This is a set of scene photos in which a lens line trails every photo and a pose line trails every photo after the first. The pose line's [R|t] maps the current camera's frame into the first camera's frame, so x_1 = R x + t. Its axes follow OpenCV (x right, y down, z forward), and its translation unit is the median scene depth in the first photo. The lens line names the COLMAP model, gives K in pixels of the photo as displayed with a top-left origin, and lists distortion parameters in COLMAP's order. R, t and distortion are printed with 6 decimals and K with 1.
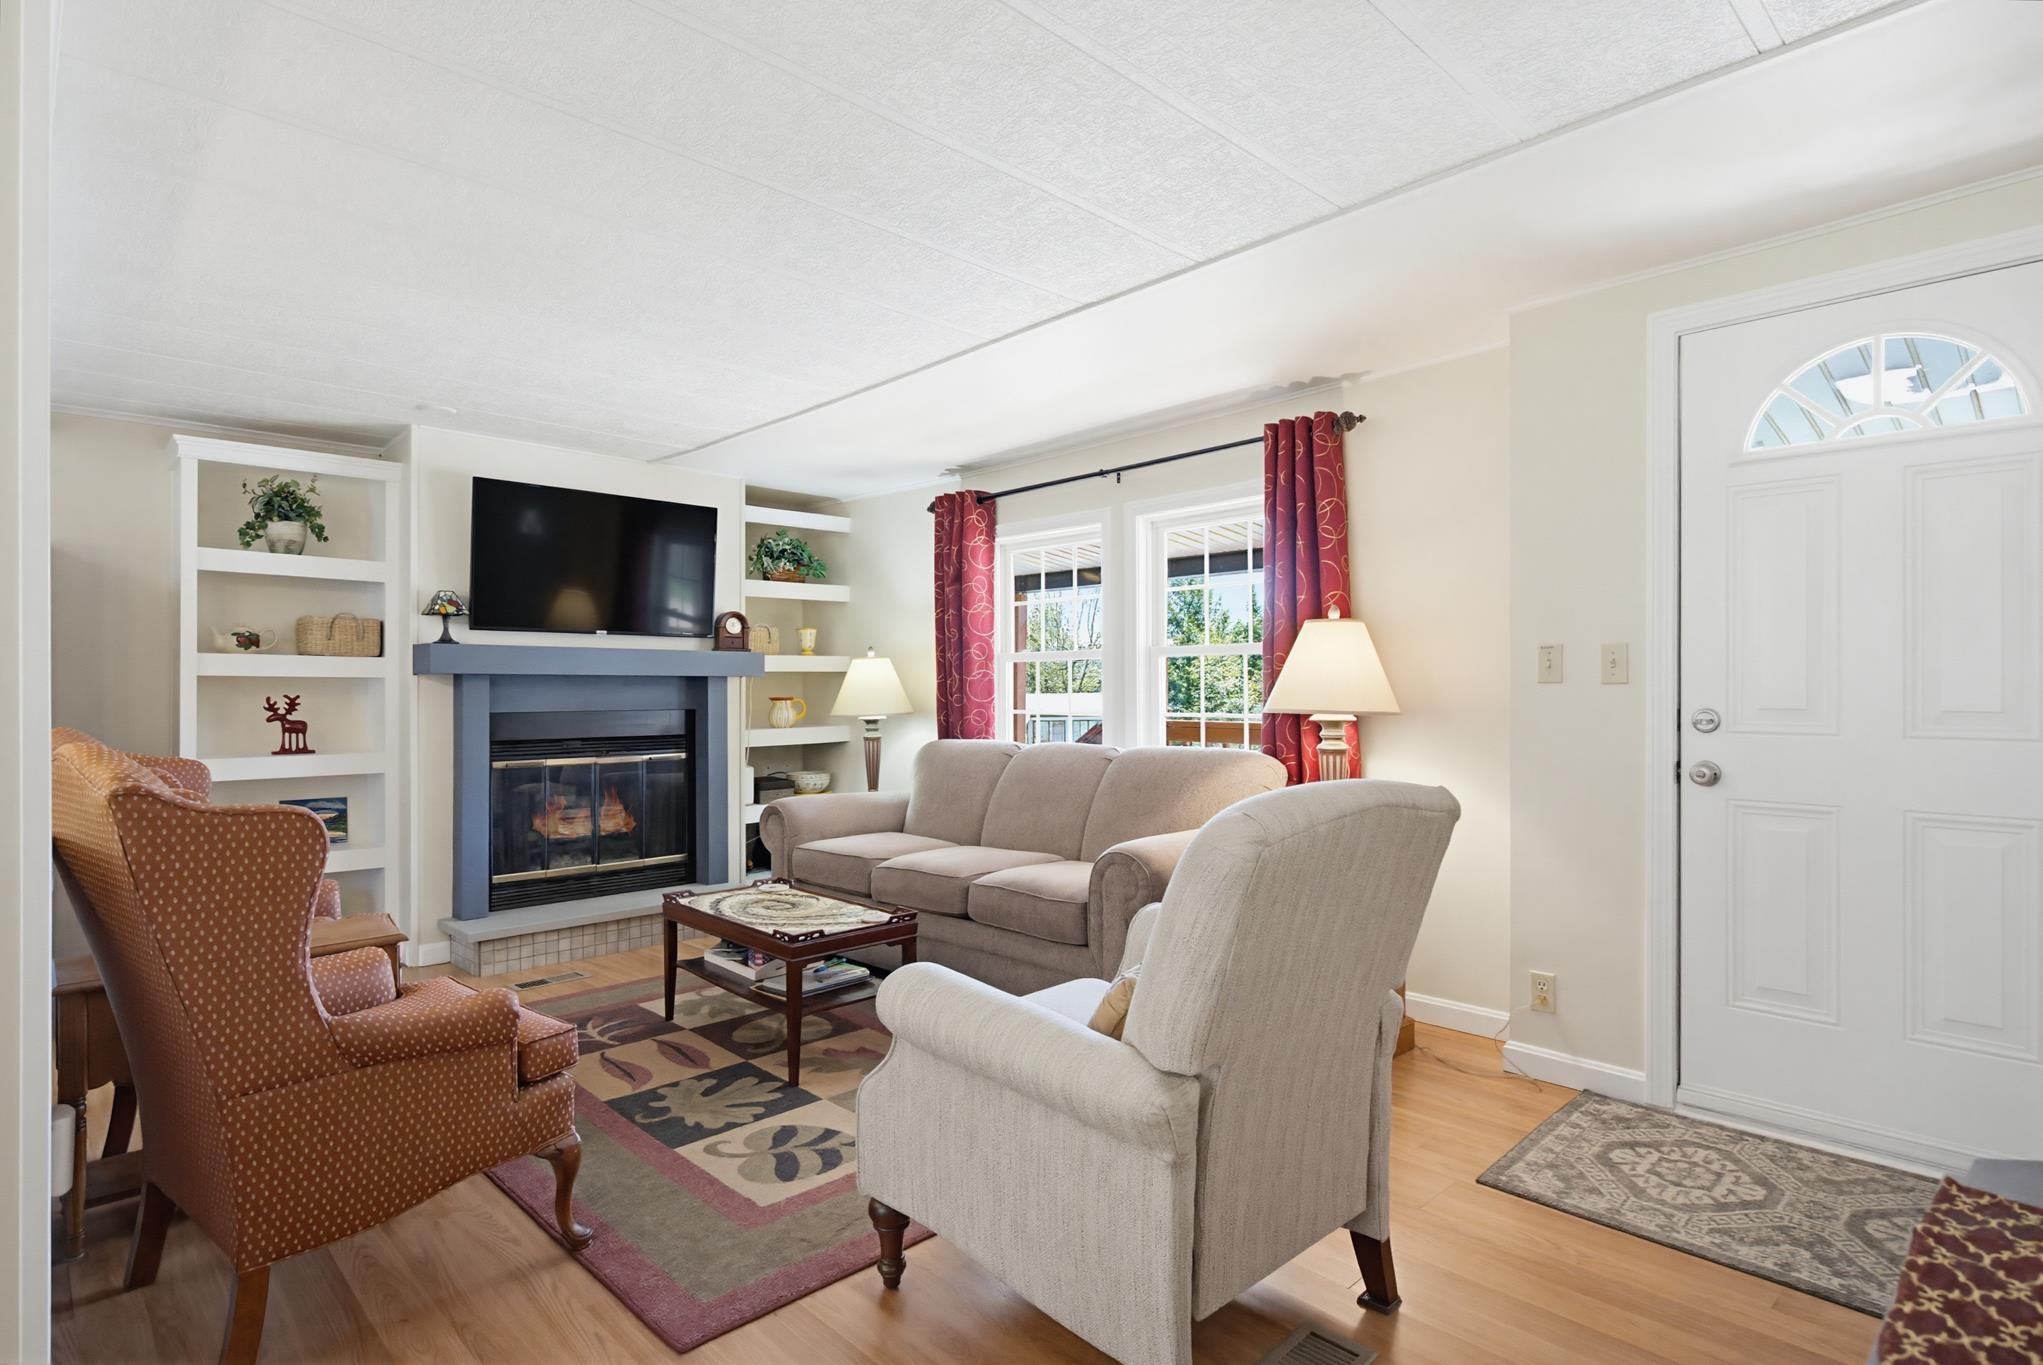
lens RADIAL K [[1059.8, 0, 1021.5], [0, 1059.8, 682.5], [0, 0, 1]] dist [0.002529, 0.000086]
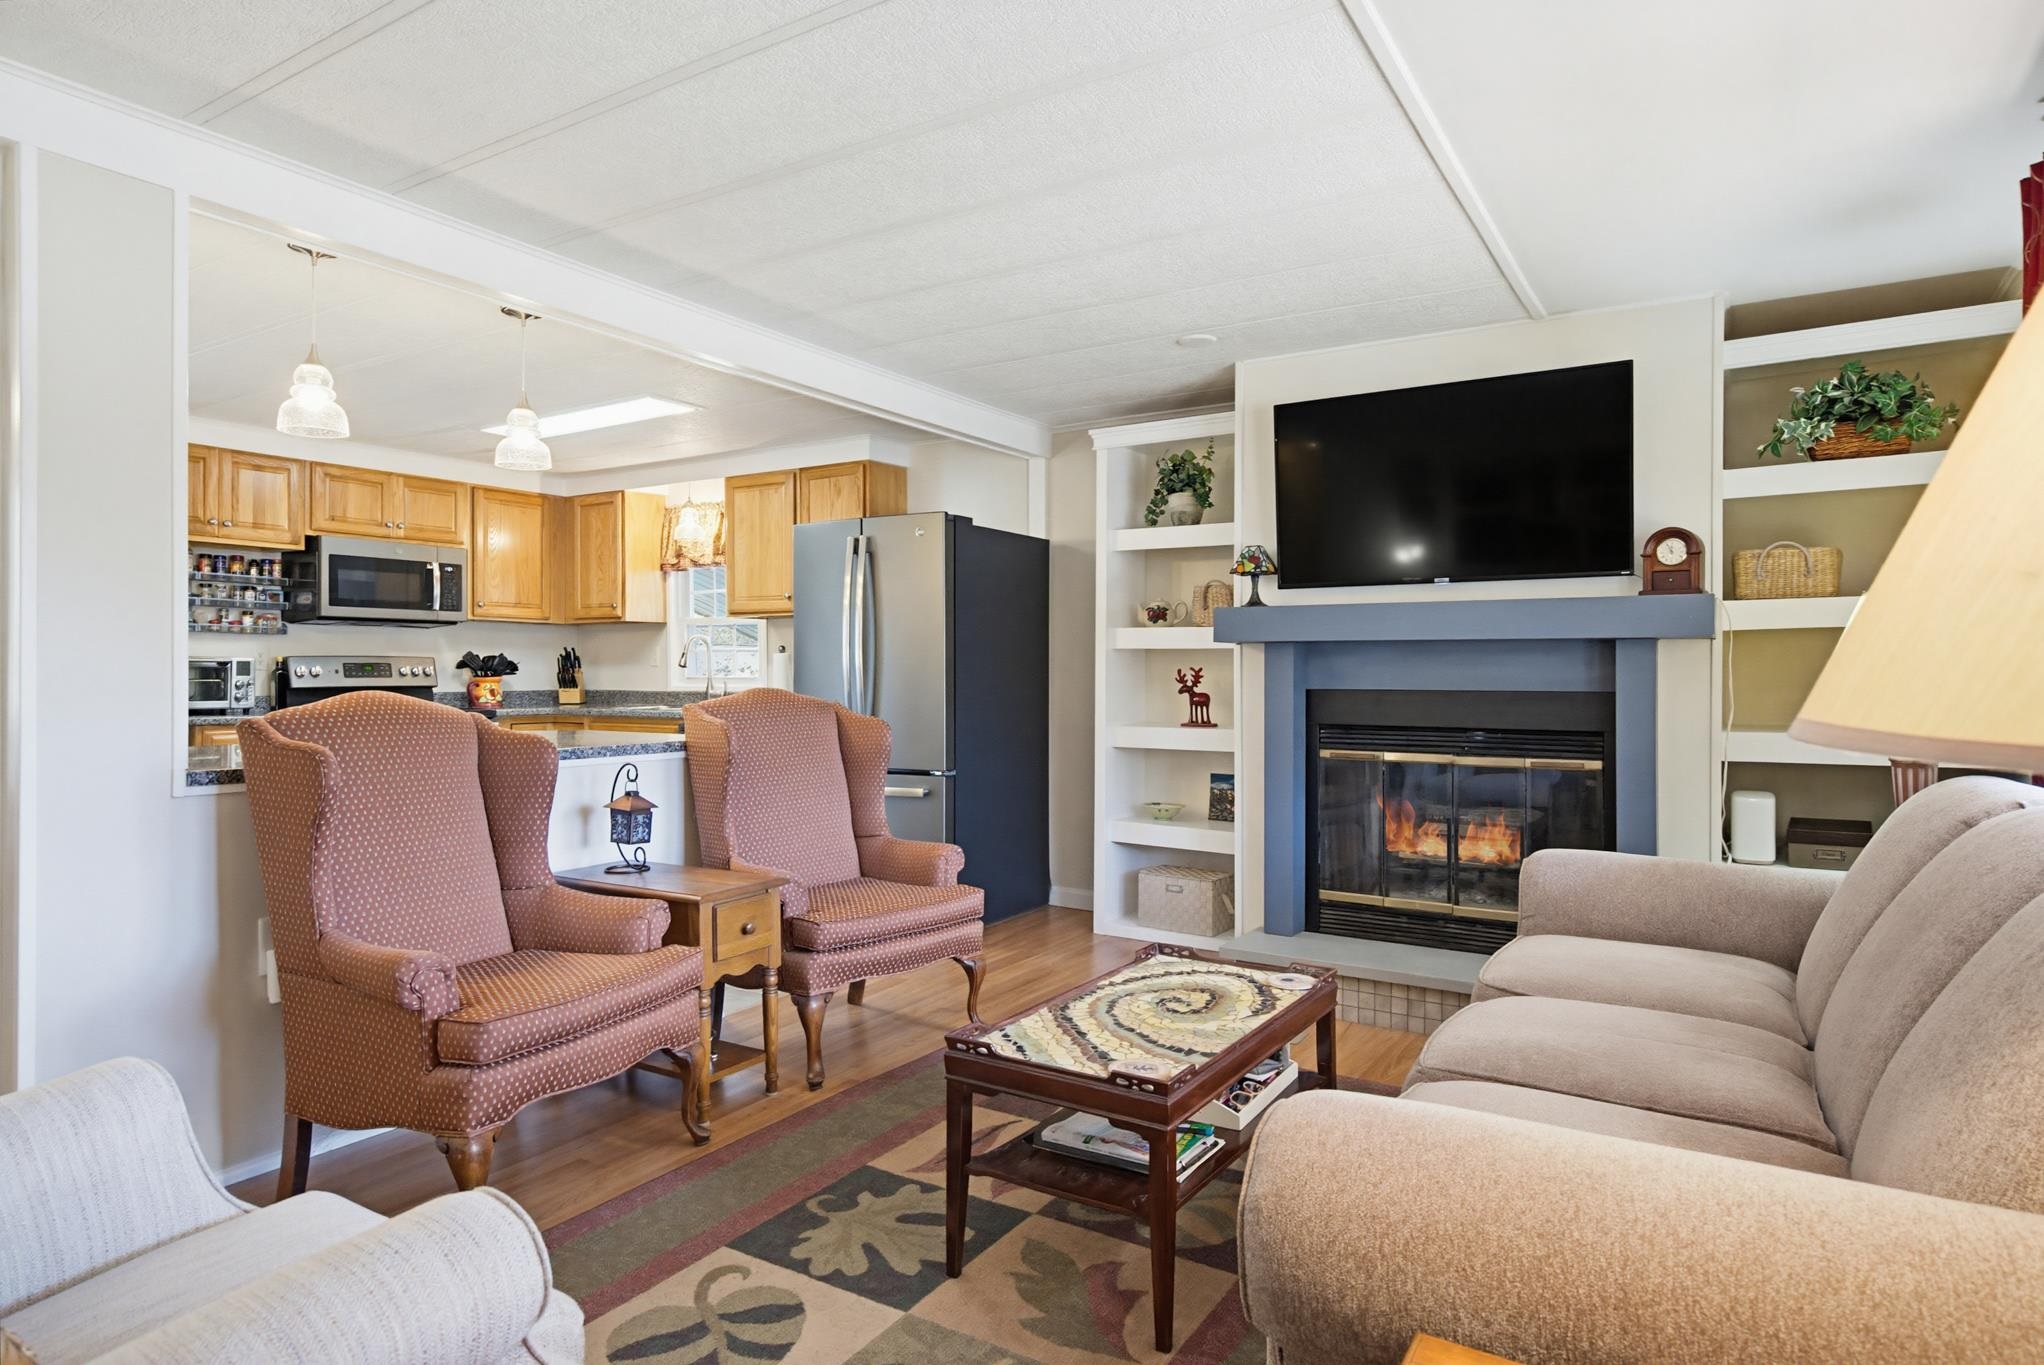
lens RADIAL K [[1142.3, 0, 1017.2], [0, 1142.3, 688.6], [0, 0, 1]] dist [0.024935, -0.020873]
pose [[0.246626, 0.017344, -0.968955, 0.304395], [0.001818, 0.999830, 0.018360, 0.011938], [0.969109, -0.006290, 0.246553, 0.582600]]
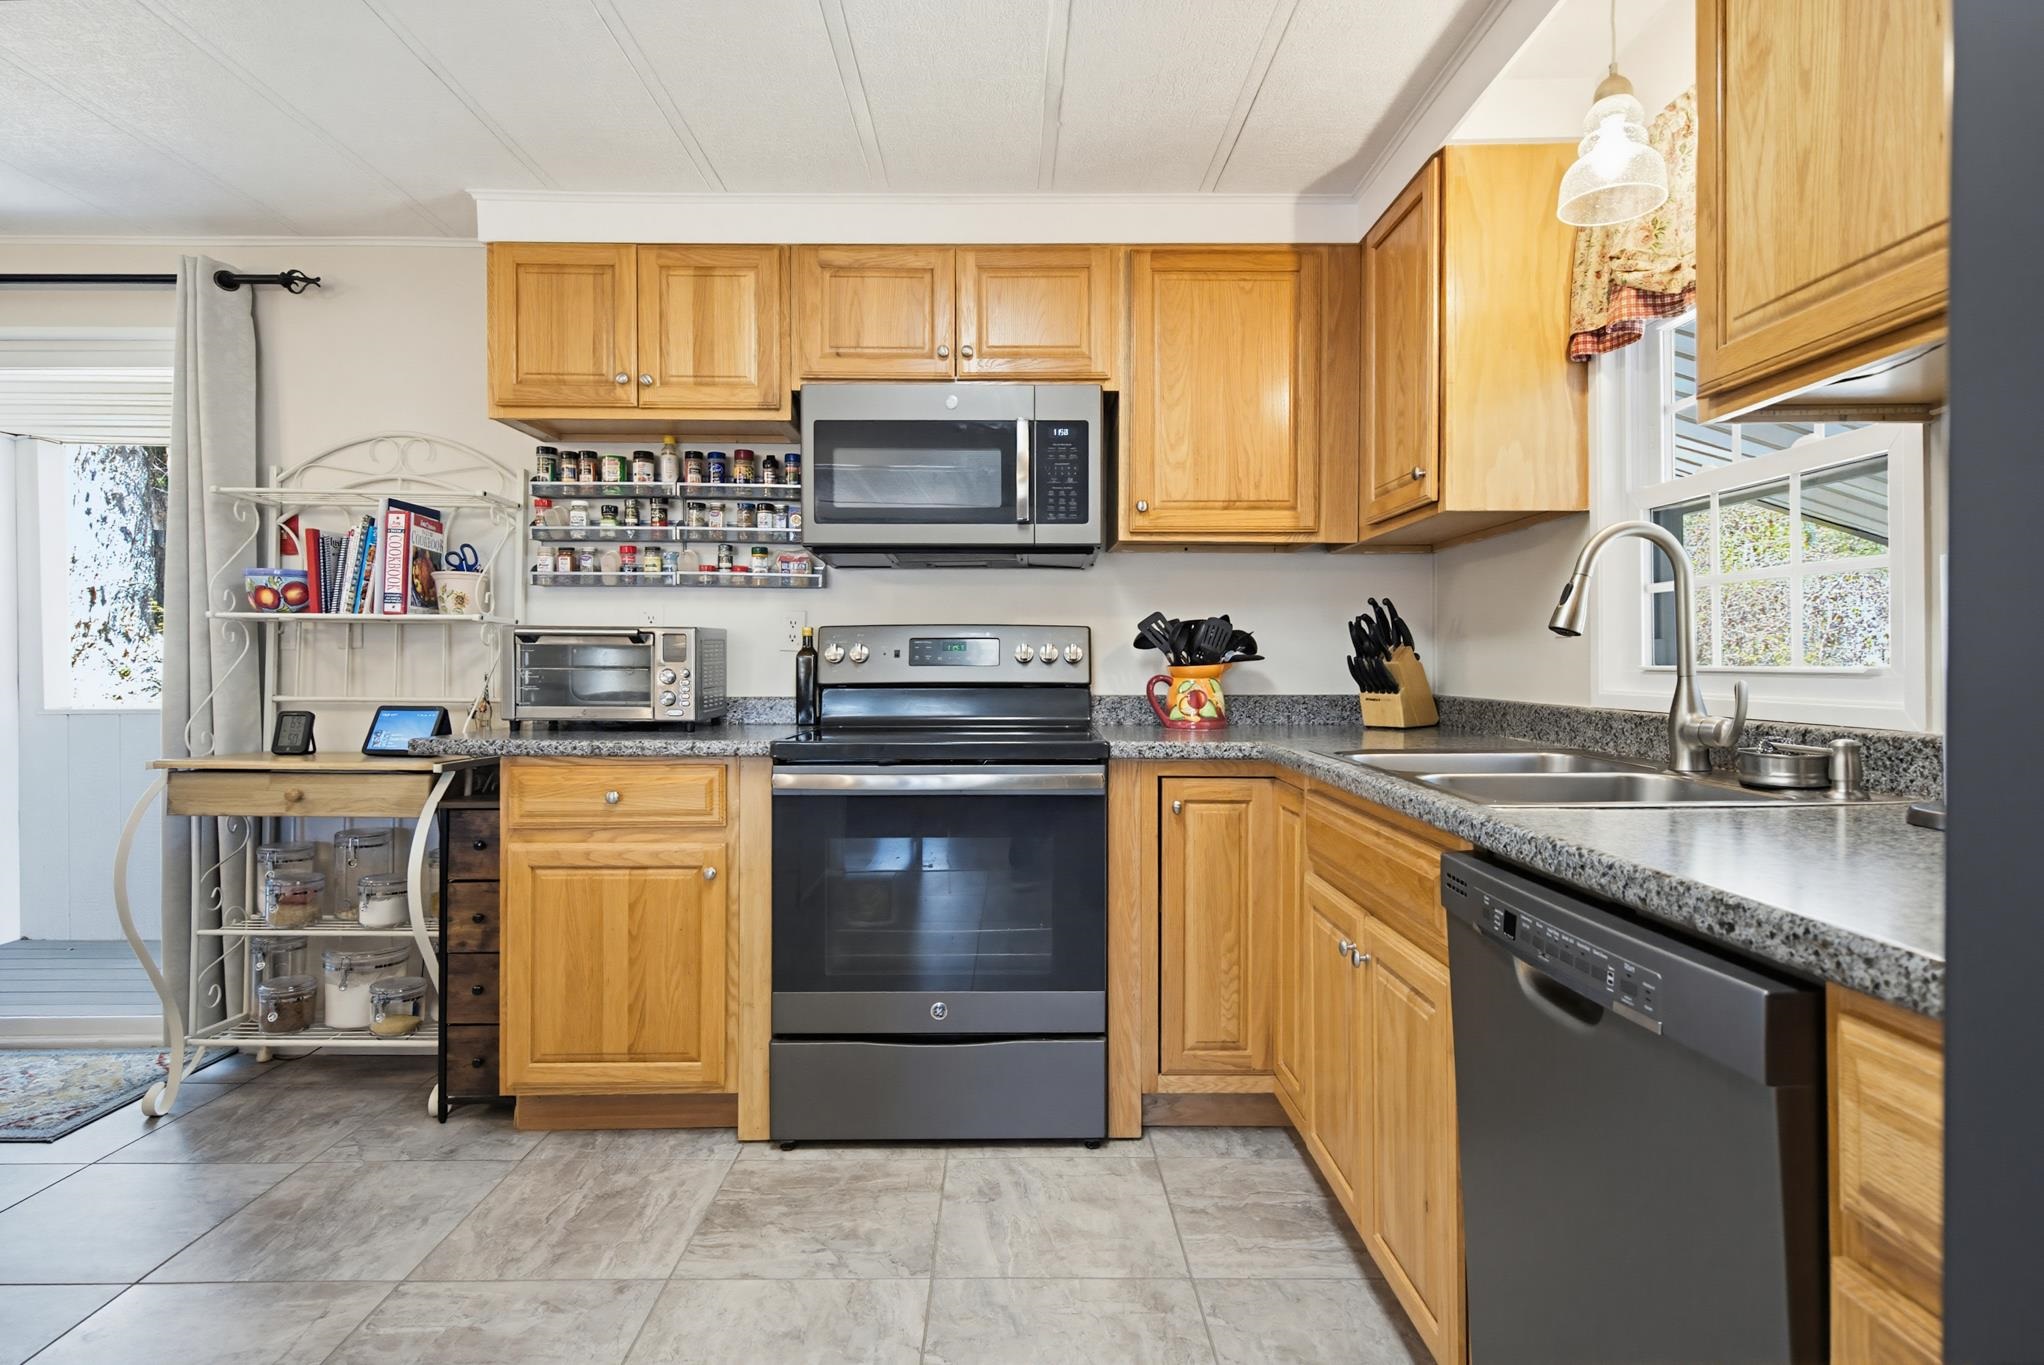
lens RADIAL K [[1070.1, 0, 1027.1], [0, 1070.1, 667.5], [0, 0, 1]] dist [0.005905, 0.000247]
pose [[-0.681858, 0.006664, -0.731454, -0.748727], [0.003570, 0.999977, 0.005783, 0.019953], [0.731476, 0.001332, -0.681866, 0.652477]]
